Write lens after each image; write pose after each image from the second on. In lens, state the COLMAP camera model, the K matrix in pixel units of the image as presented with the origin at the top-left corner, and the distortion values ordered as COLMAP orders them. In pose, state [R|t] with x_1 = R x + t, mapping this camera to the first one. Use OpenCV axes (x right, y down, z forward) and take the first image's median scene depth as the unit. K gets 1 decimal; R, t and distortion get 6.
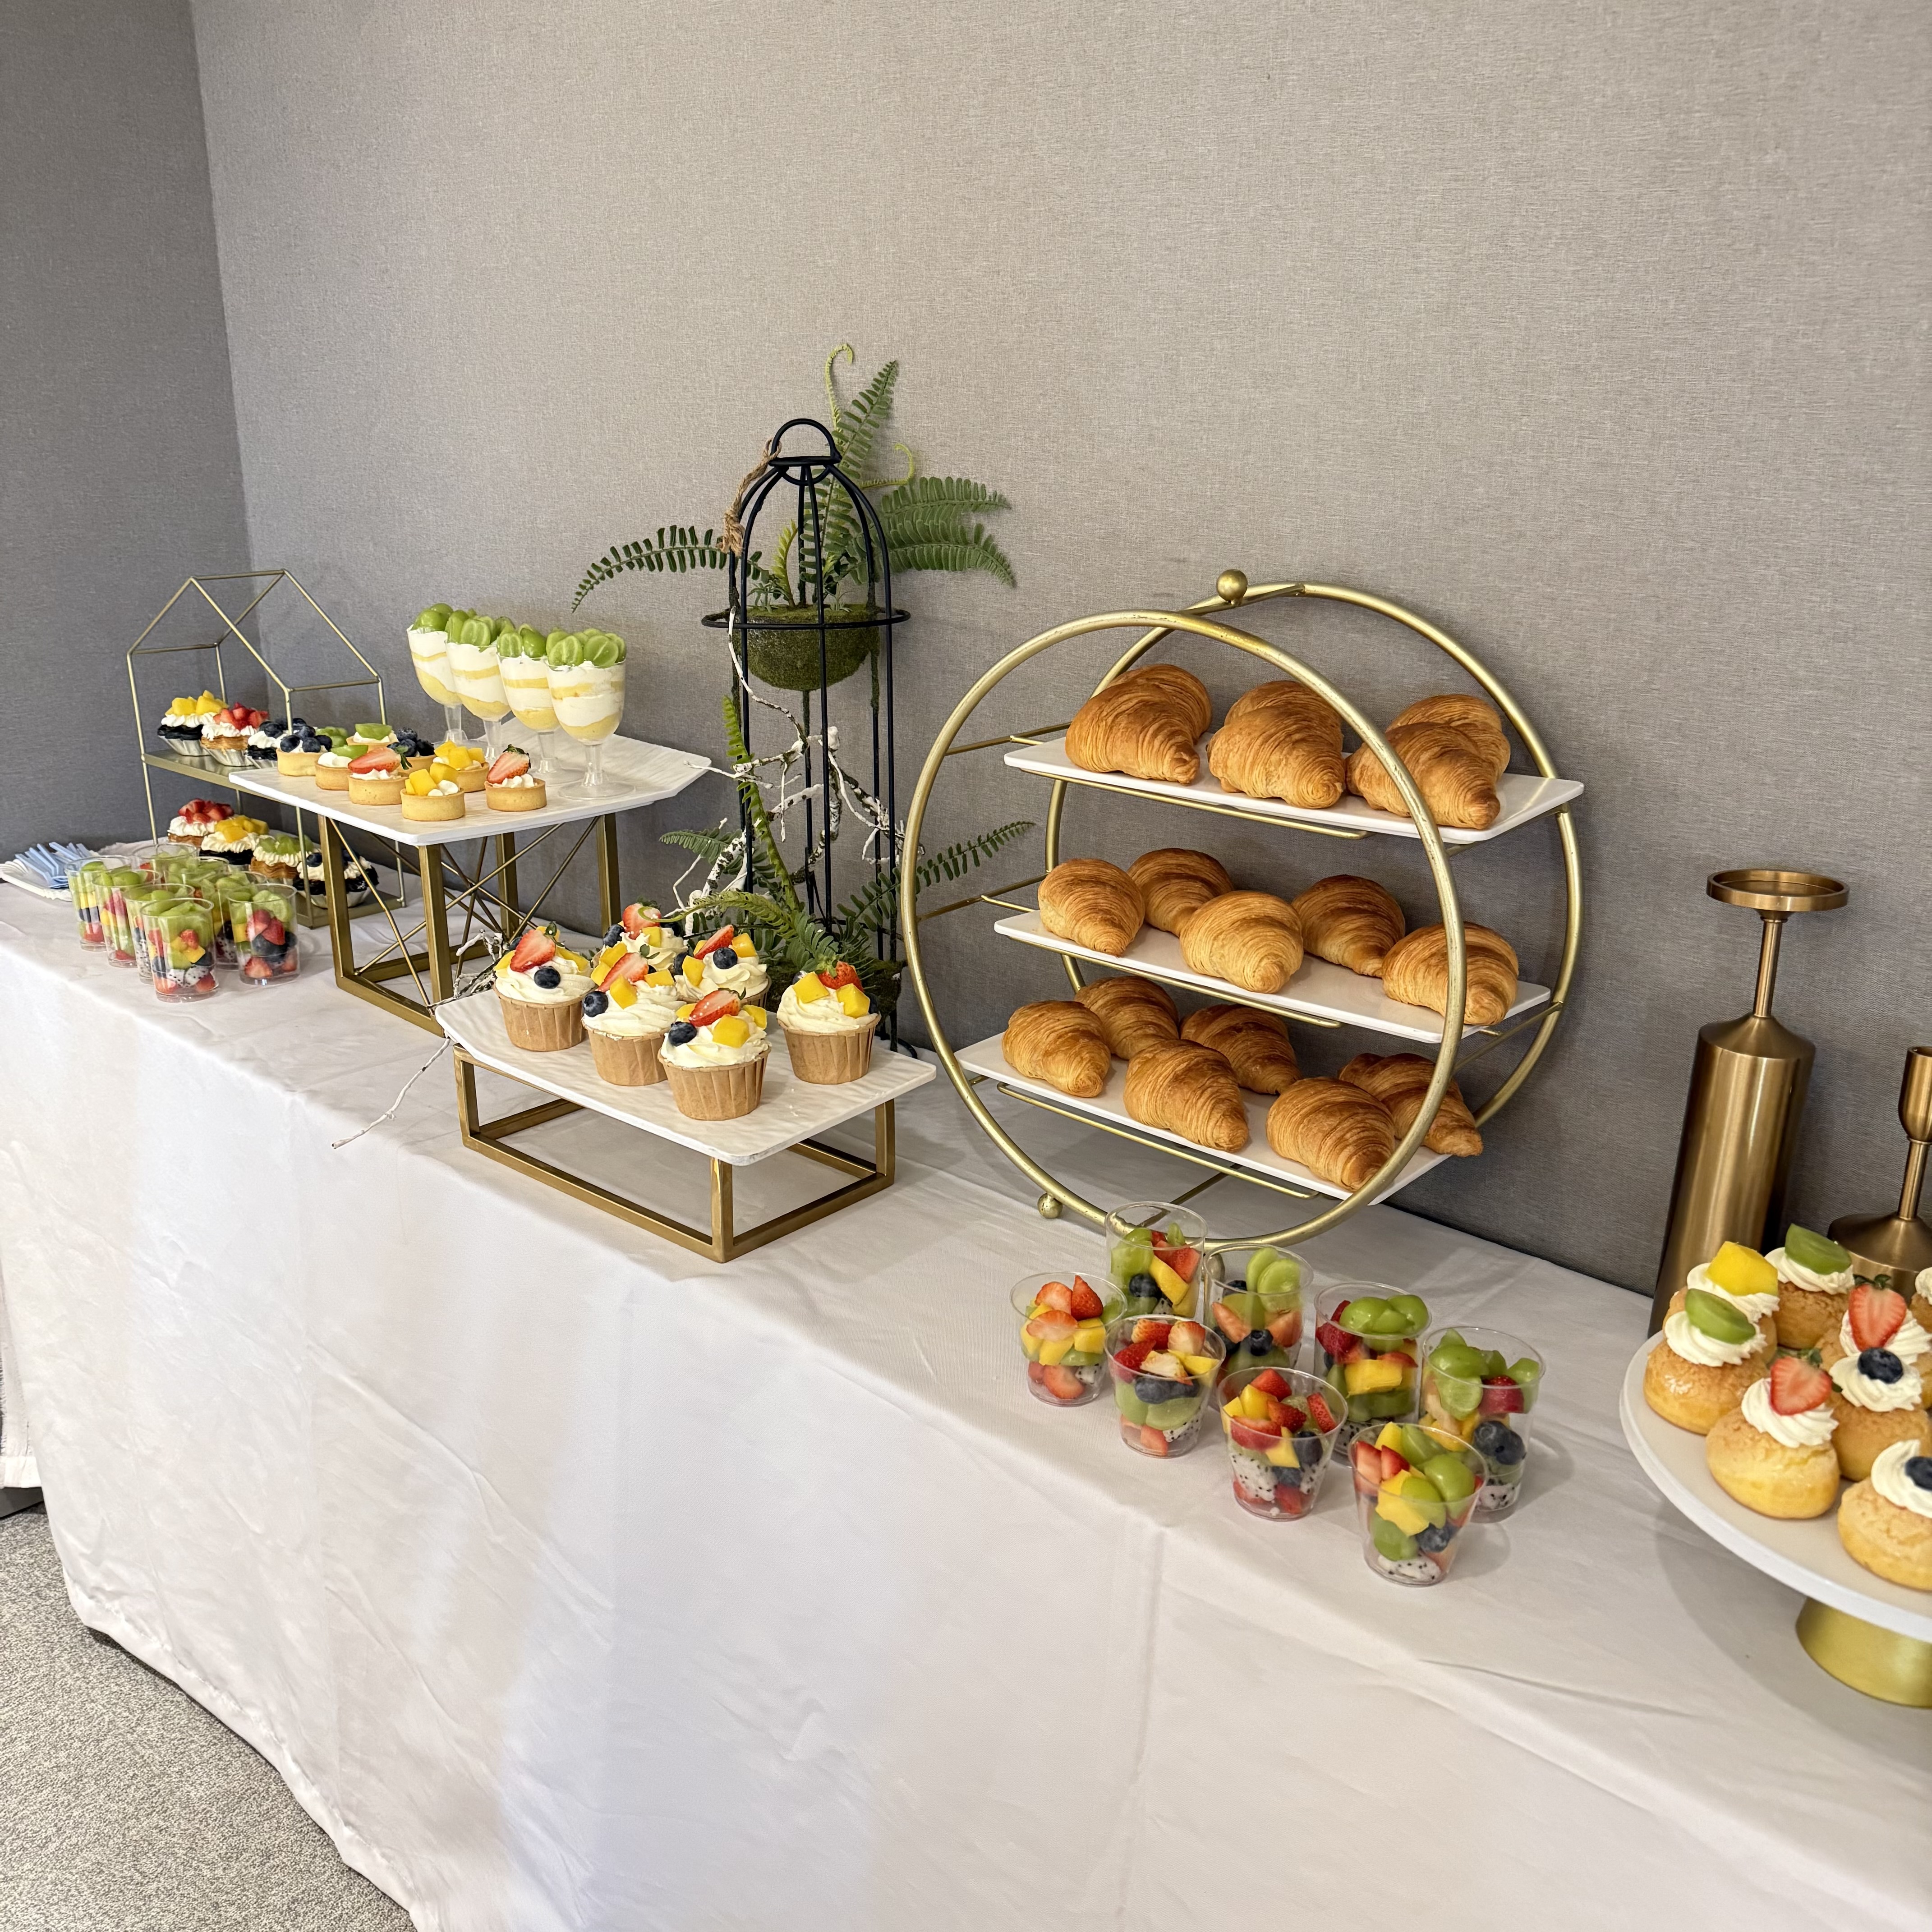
lens RADIAL K [[1790.6, 0, 950.6], [0, 1790.6, 981.5], [0, 0, 1]] dist [0.199257, -0.471903]
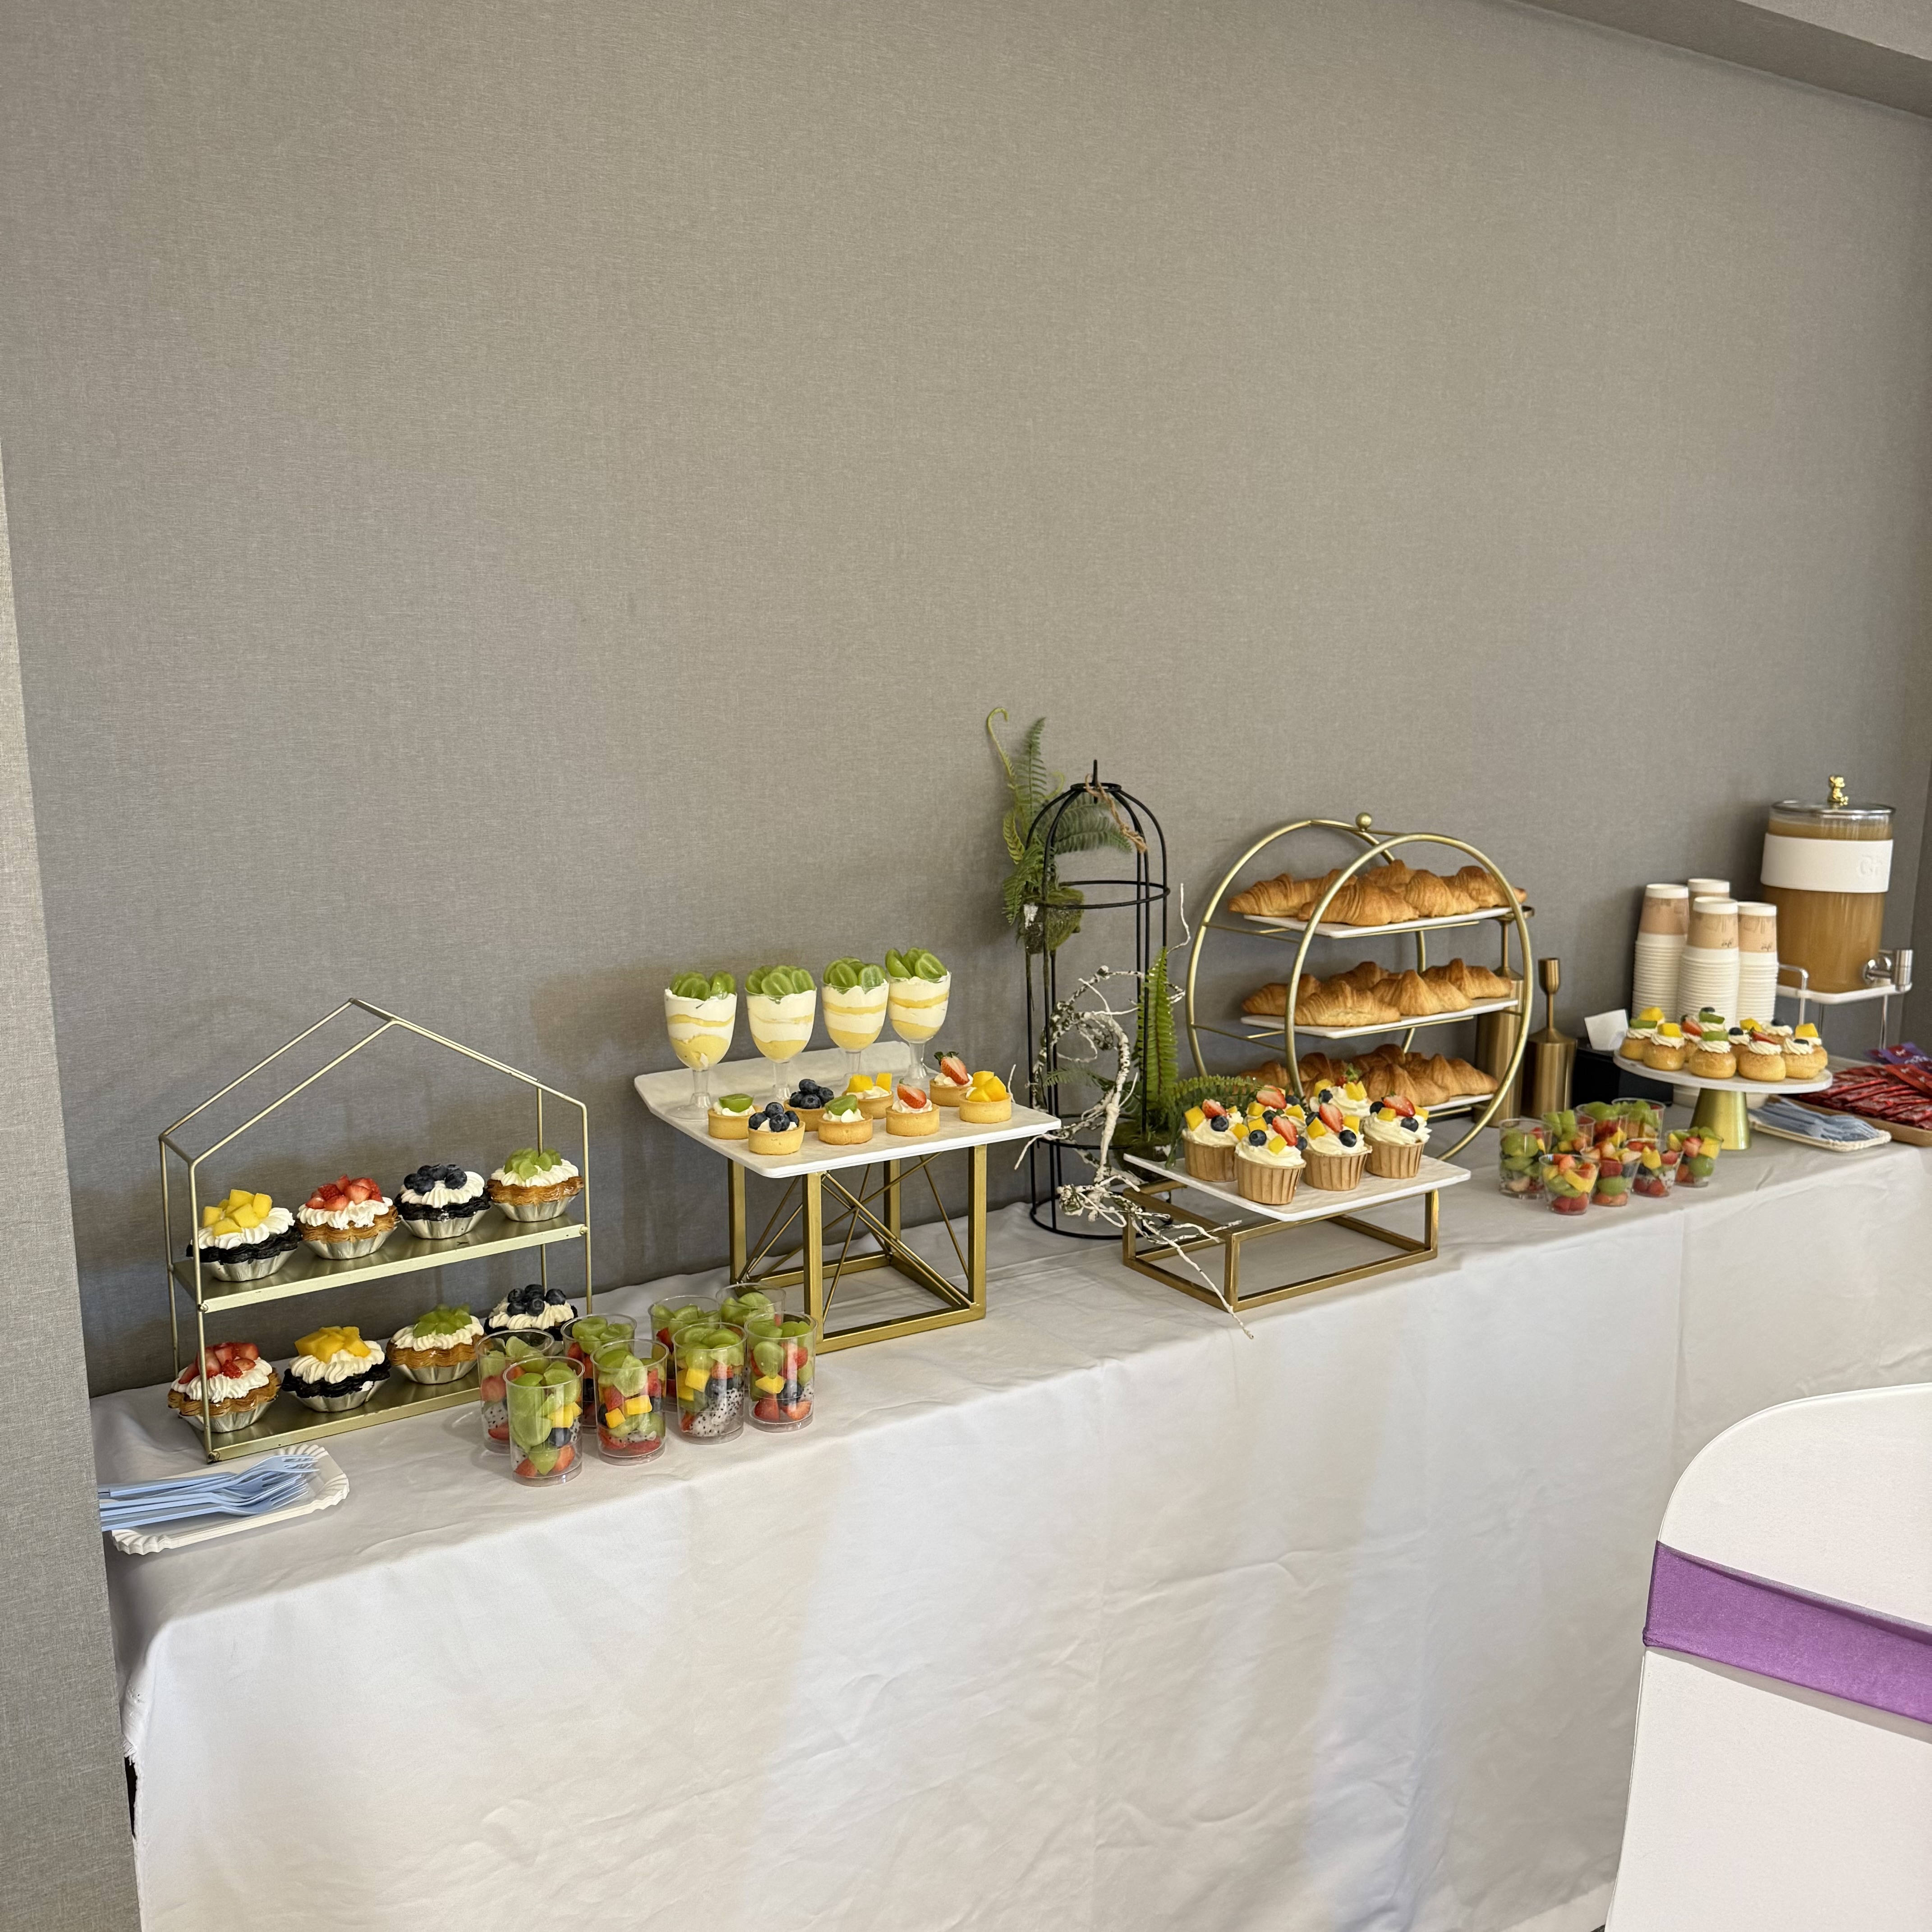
lens RADIAL K [[1790.6, 0, 950.6], [0, 1790.6, 981.5], [0, 0, 1]] dist [0.199257, -0.471903]
pose [[0.256145, -0.190333, 0.947715, -1.463138], [0.315217, 0.943277, 0.104246, -0.322458], [-0.913799, 0.272034, 0.301611, 0.711825]]
